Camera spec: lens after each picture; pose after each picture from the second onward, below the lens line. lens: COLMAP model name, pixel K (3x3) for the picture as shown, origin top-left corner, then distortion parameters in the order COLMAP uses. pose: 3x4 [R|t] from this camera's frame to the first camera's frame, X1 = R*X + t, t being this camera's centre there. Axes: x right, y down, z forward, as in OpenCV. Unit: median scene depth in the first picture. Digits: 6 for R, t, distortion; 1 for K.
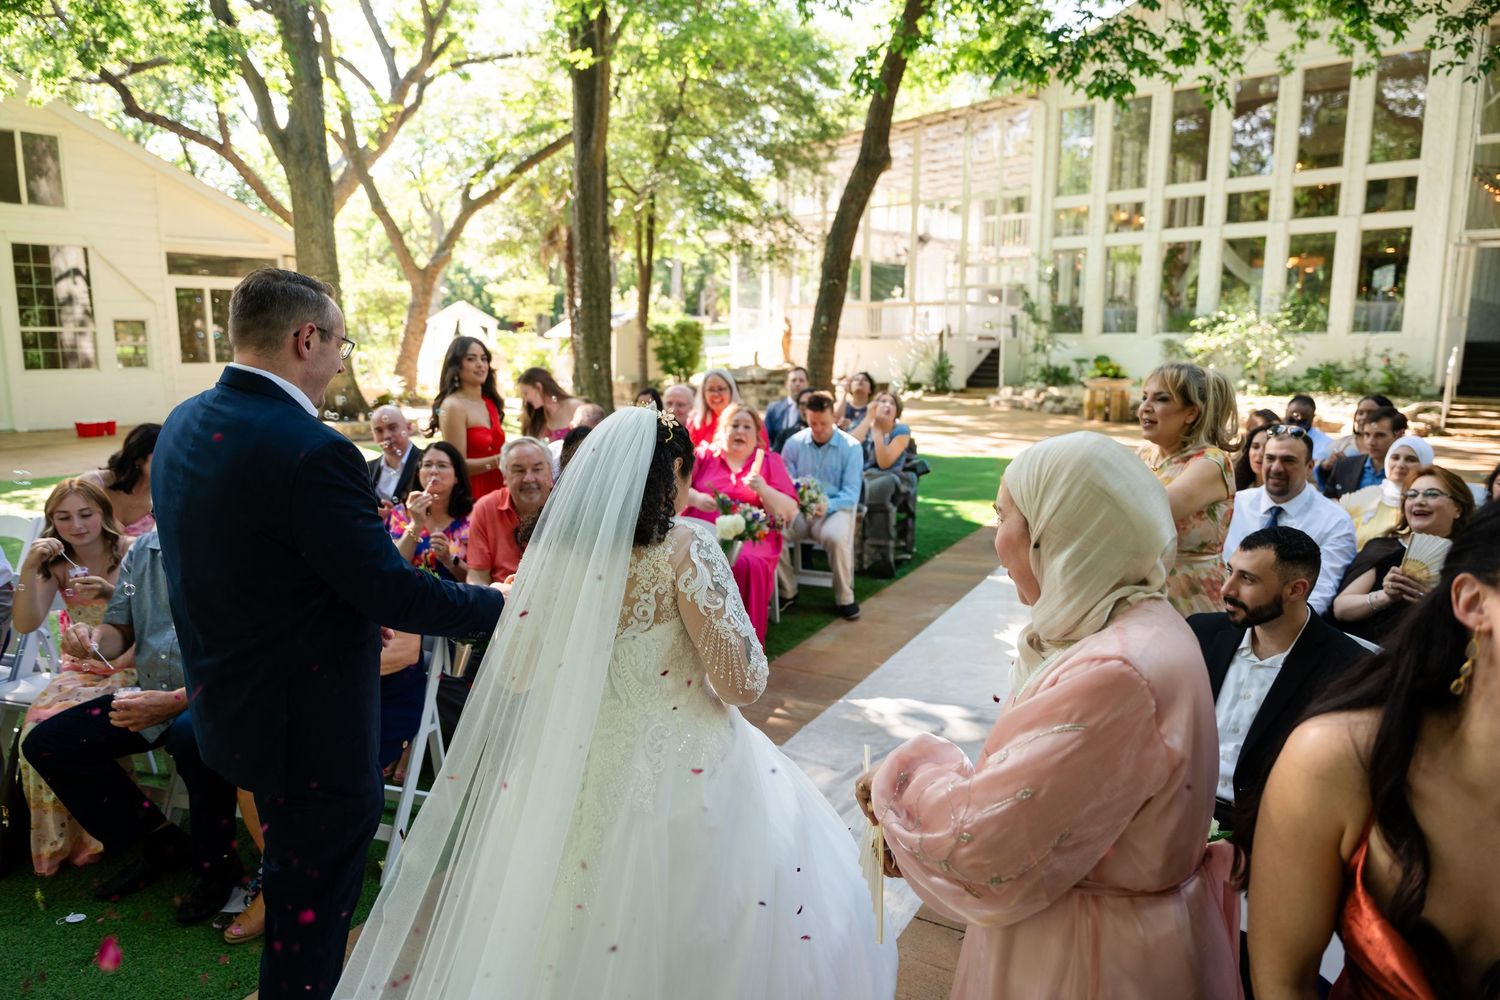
lens RADIAL K [[985.0, 0, 745.3], [0, 985.0, 503.1], [0, 0, 1]] dist [-0.004081, -0.009312]
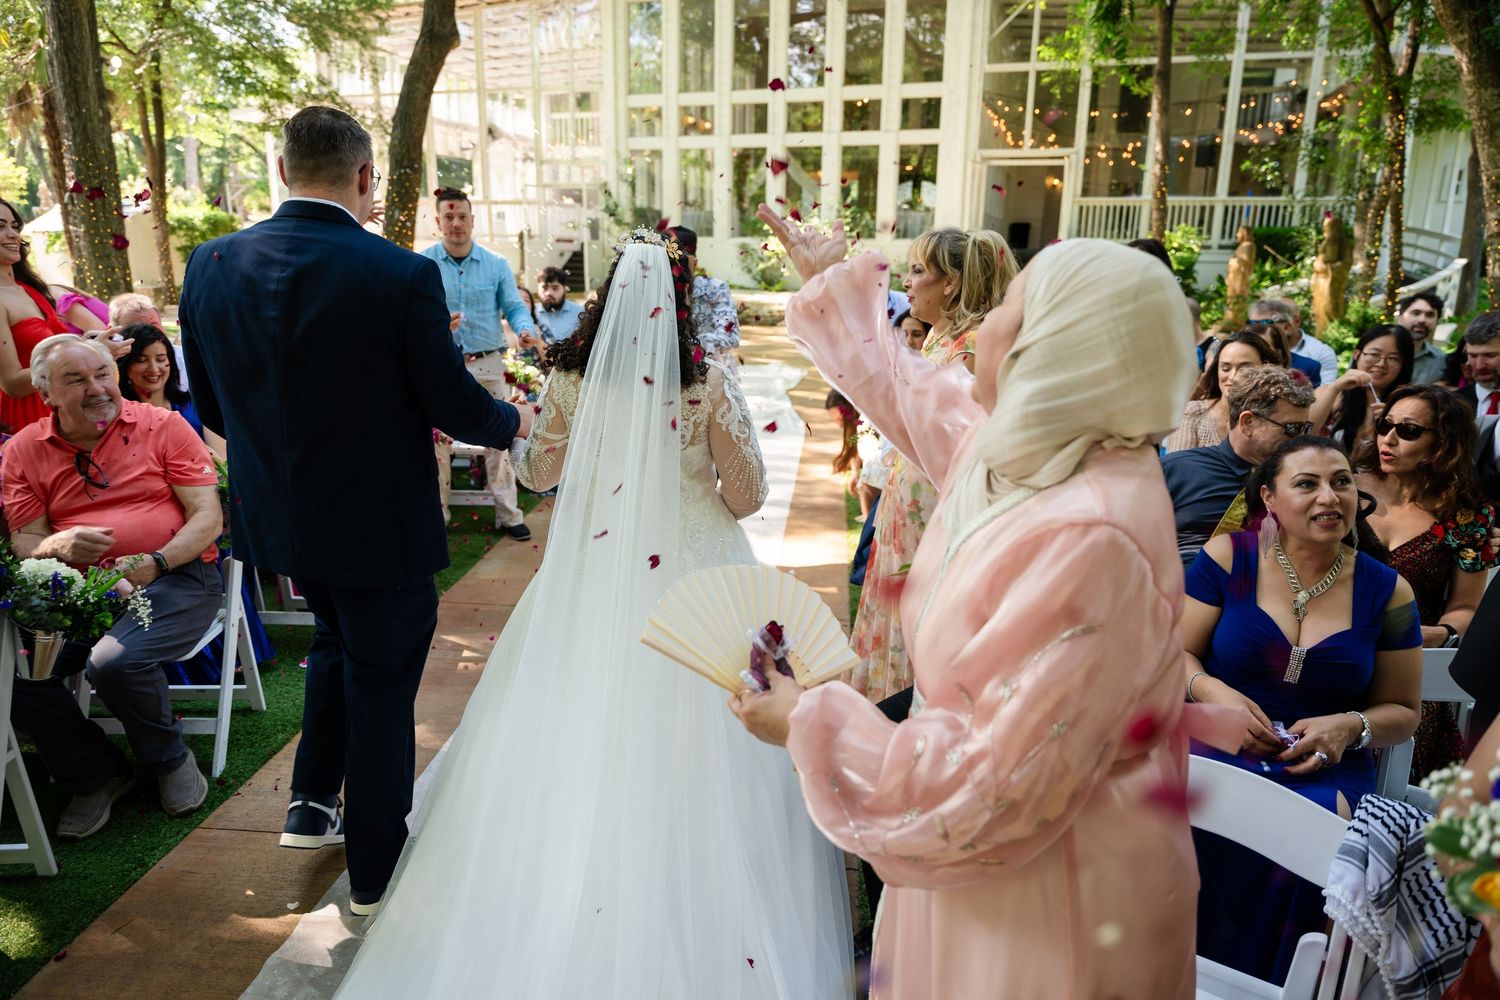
lens RADIAL K [[985.0, 0, 749.0], [0, 985.0, 510.8], [0, 0, 1]] dist [-0.004081, -0.009312]
pose [[0.907834, -0.094985, 0.408430, -0.015863], [0.054729, 0.992515, 0.109173, 0.001344], [-0.415743, -0.076758, 0.906237, 0.024594]]
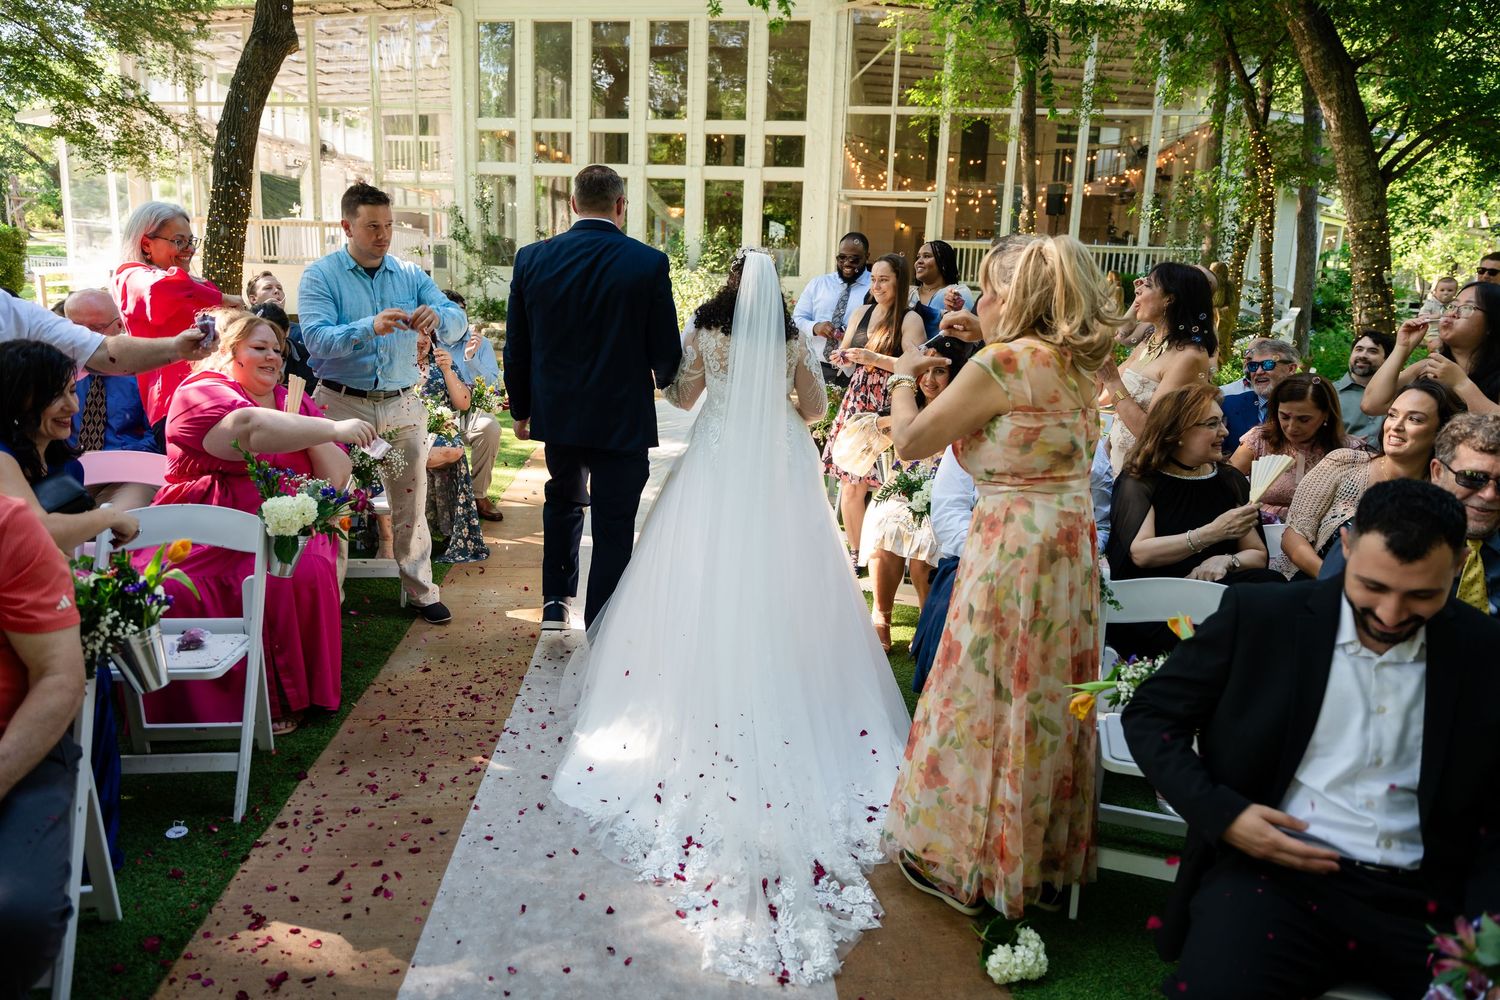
lens RADIAL K [[985.0, 0, 746.6], [0, 985.0, 501.4], [0, 0, 1]] dist [-0.004081, -0.009312]
pose [[0.826639, -0.084188, 0.556399, -0.023631], [0.052298, 0.995960, 0.072998, -0.002668], [-0.560297, -0.031245, 0.827702, 0.071214]]
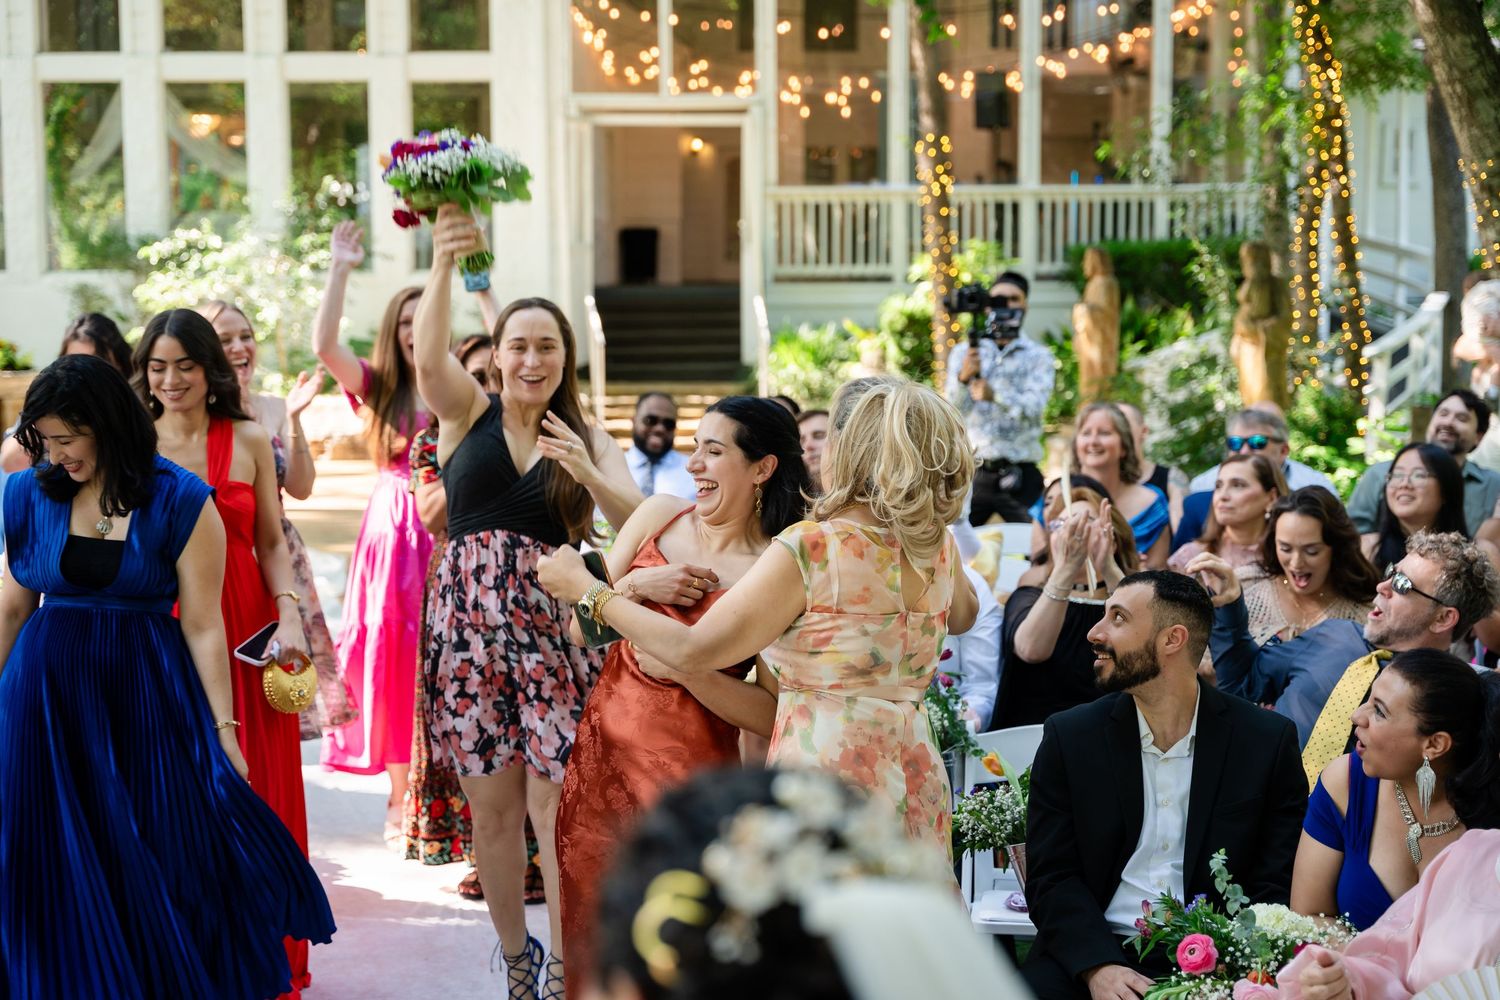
lens RADIAL K [[2290.6, 0, 744.8], [0, 2290.6, 504.2], [0, 0, 1]] dist [0.014459, 0.000000]
pose [[0.719569, -0.071538, 0.690726, -0.099768], [0.115024, 0.993218, -0.016960, -0.004774], [-0.684828, 0.091654, 0.722918, -0.010026]]
